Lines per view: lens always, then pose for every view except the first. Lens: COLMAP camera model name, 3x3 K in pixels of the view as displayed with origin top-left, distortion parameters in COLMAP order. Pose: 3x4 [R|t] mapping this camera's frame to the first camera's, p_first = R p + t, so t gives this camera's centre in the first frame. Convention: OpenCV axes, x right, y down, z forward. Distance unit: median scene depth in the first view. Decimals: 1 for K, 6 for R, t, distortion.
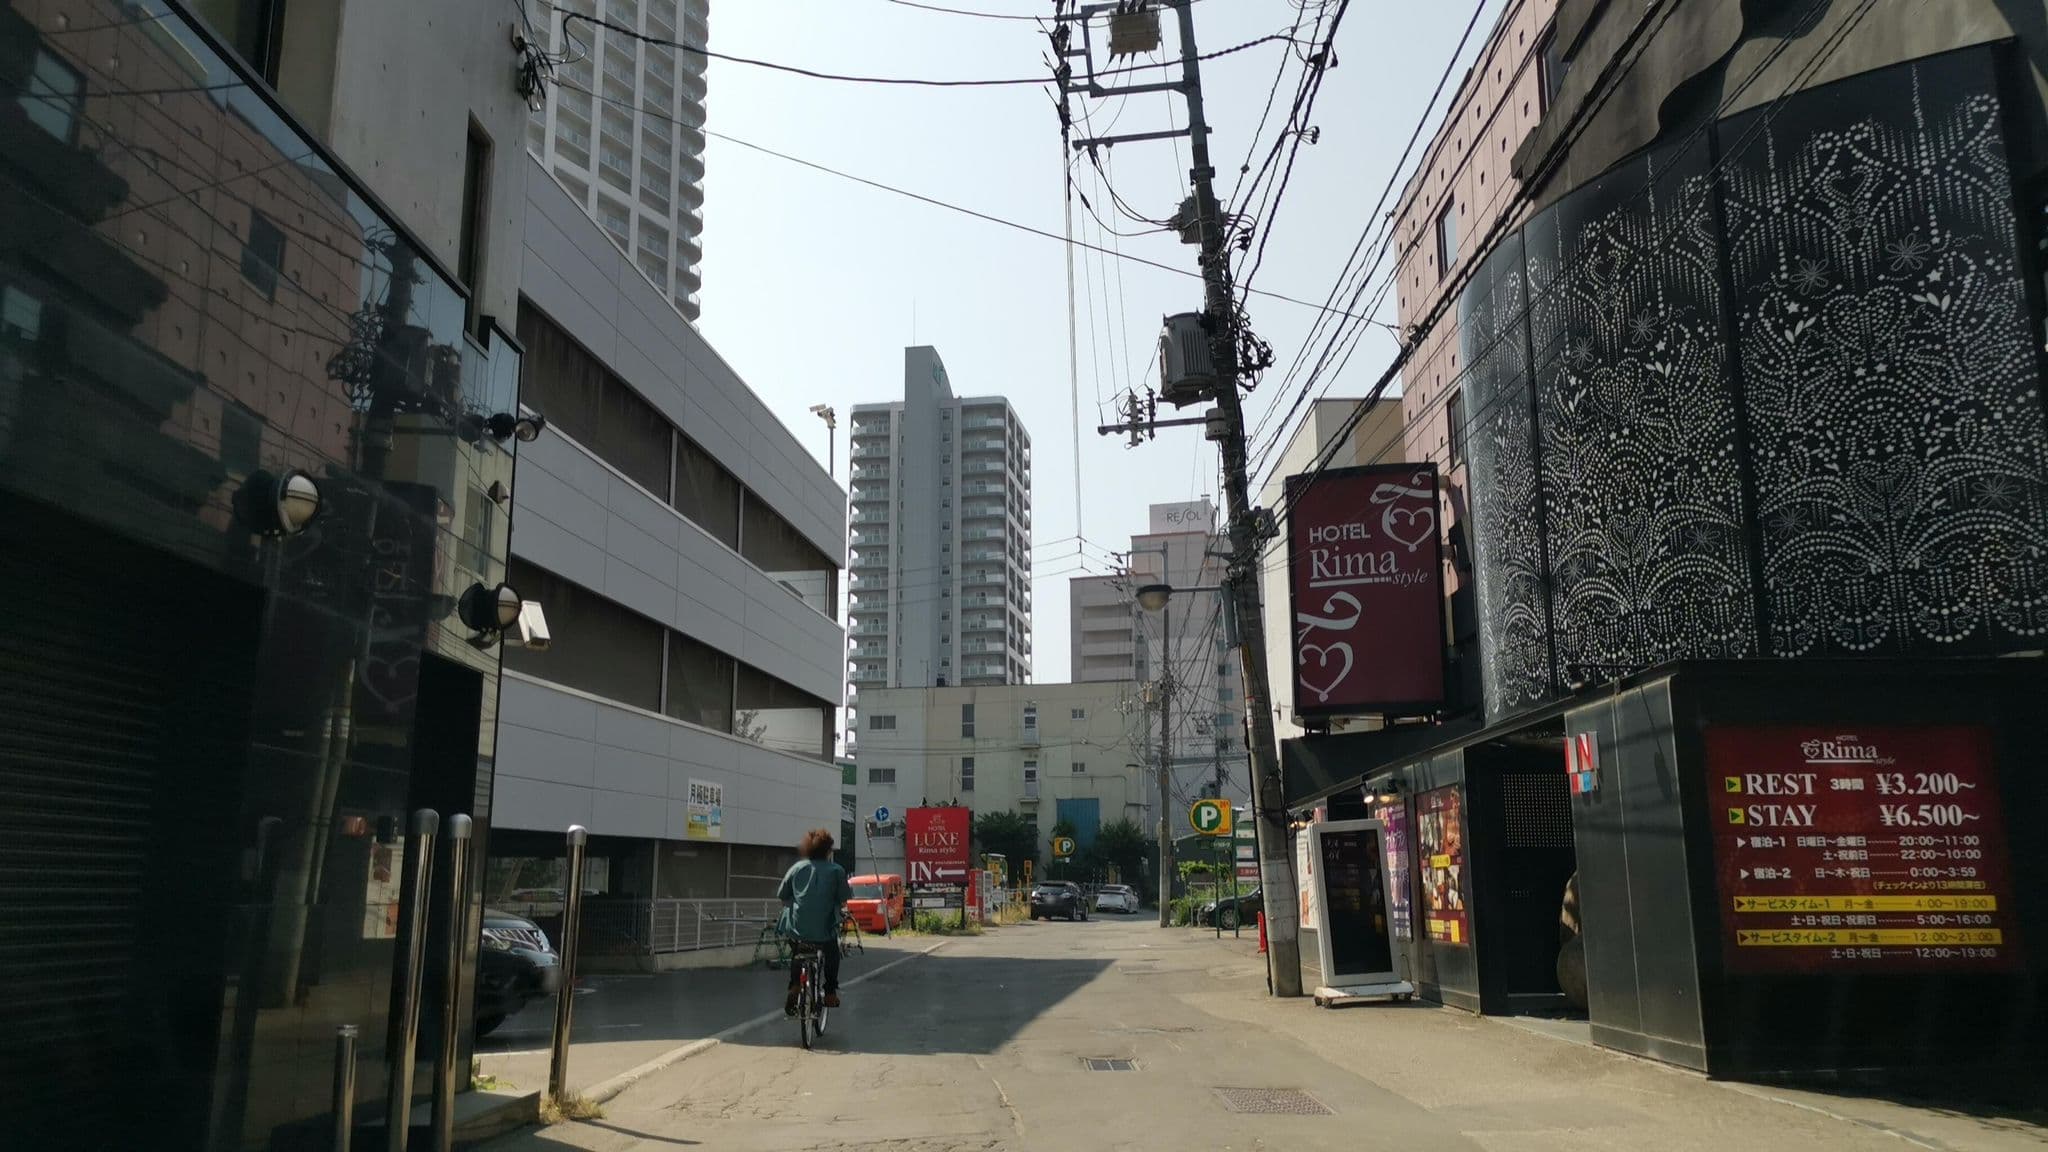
lens RADIAL K [[1528.6, 0, 1038.7], [0, 1528.6, 561.0], [0, 0, 1]] dist [-0.006930, -0.020468]
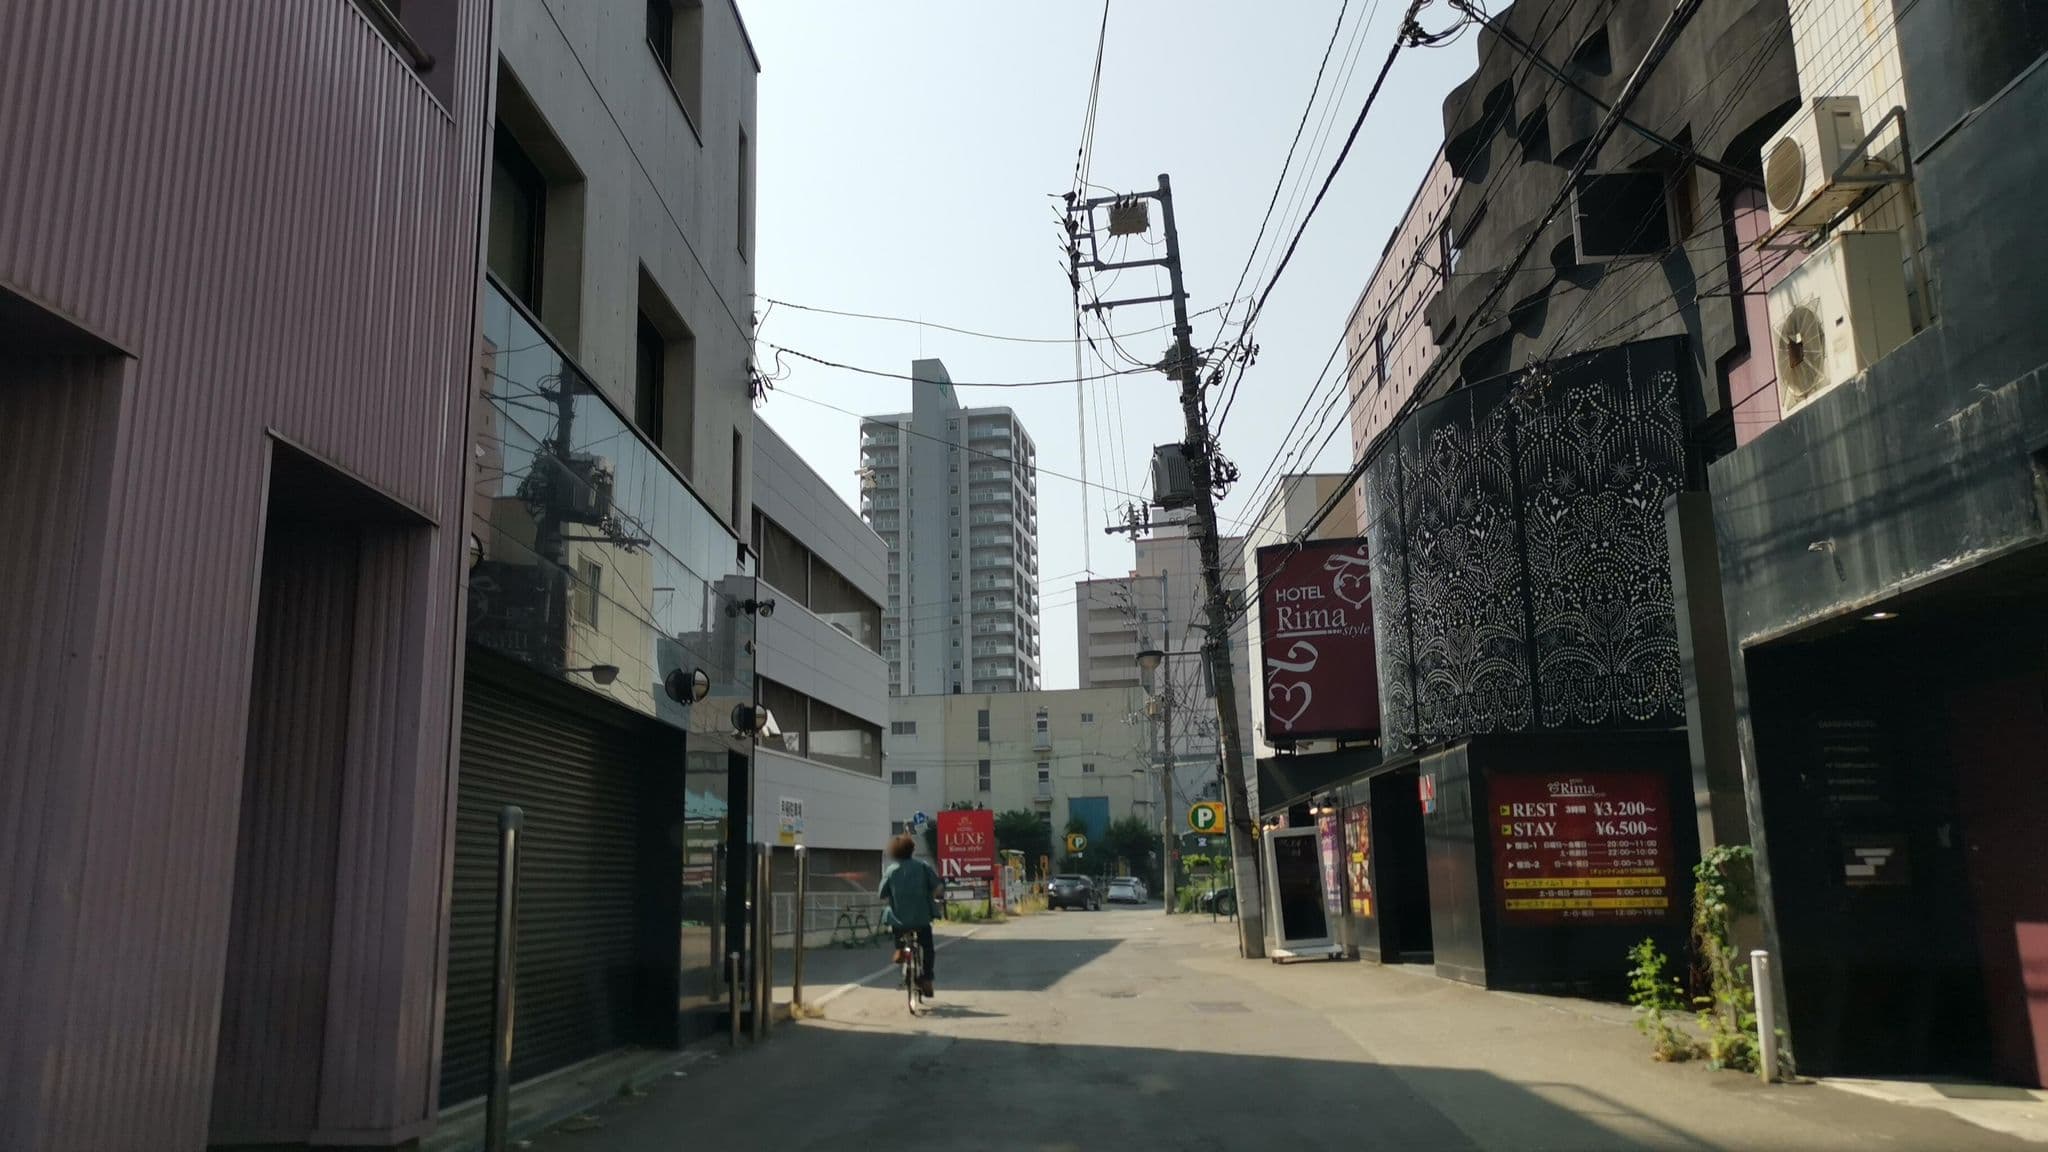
lens RADIAL K [[1528.6, 0, 1003.3], [0, 1528.6, 582.8], [0, 0, 1]] dist [-0.006930, -0.020468]
pose [[0.999501, -0.017598, -0.026224, -0.018141], [0.018056, 0.999686, 0.017352, -0.078580], [0.025910, -0.017817, 0.999505, -0.373098]]
